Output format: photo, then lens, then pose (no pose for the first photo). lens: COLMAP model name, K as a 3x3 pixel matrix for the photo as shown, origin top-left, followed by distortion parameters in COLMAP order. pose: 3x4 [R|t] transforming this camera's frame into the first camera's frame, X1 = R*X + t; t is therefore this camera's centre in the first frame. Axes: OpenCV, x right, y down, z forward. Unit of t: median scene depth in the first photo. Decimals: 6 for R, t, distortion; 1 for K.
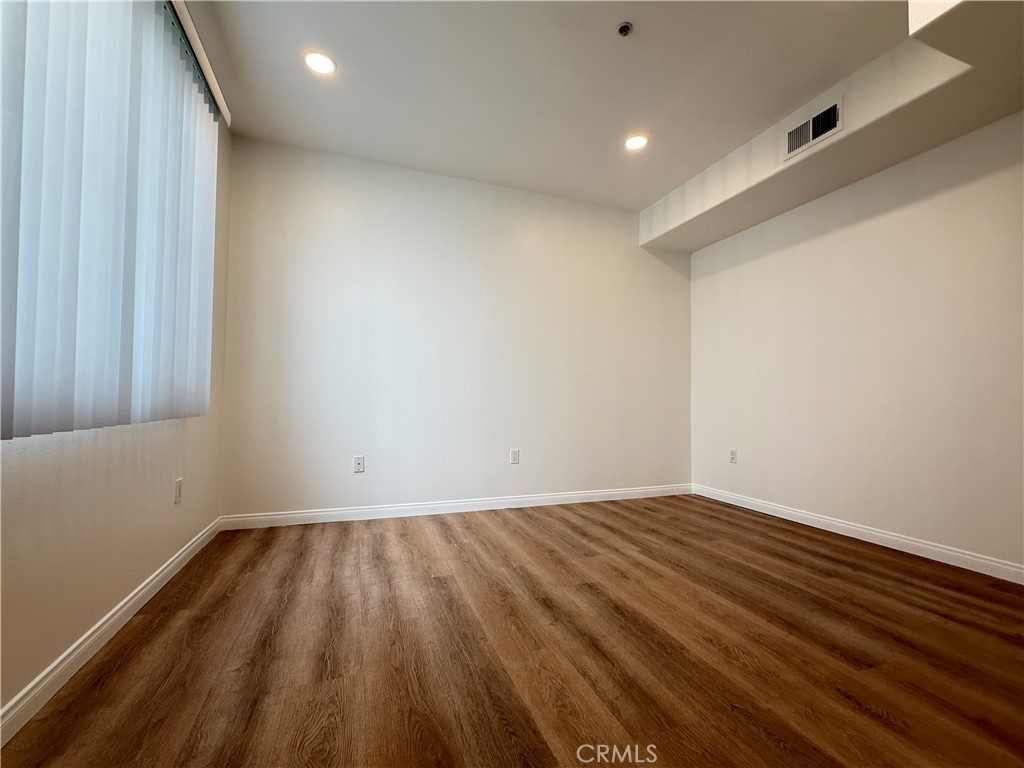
lens RADIAL K [[414.3, 0, 515.6], [0, 414.3, 385.3], [0, 0, 1]] dist [-0.002170, 0.000397]
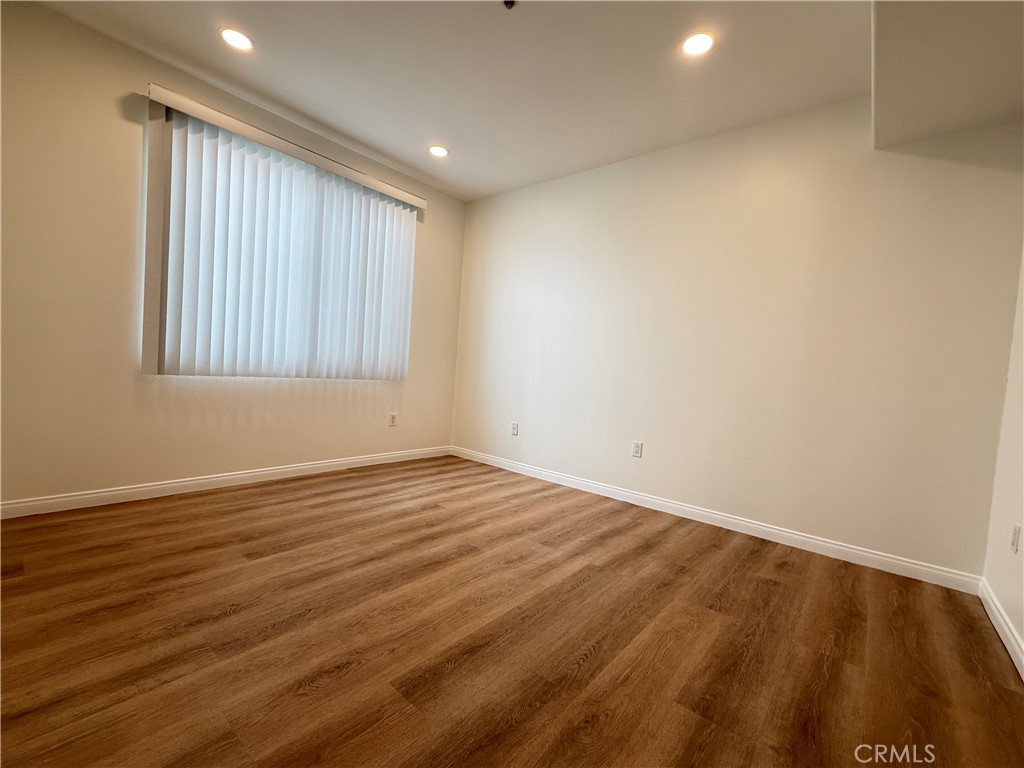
lens RADIAL K [[414.3, 0, 516.3], [0, 414.3, 386.0], [0, 0, 1]] dist [-0.002170, 0.000397]
pose [[0.536562, 0.061794, -0.841595, 1.007449], [-0.035061, 0.998087, 0.050931, -0.012963], [0.843132, 0.002180, 0.537702, 0.436937]]
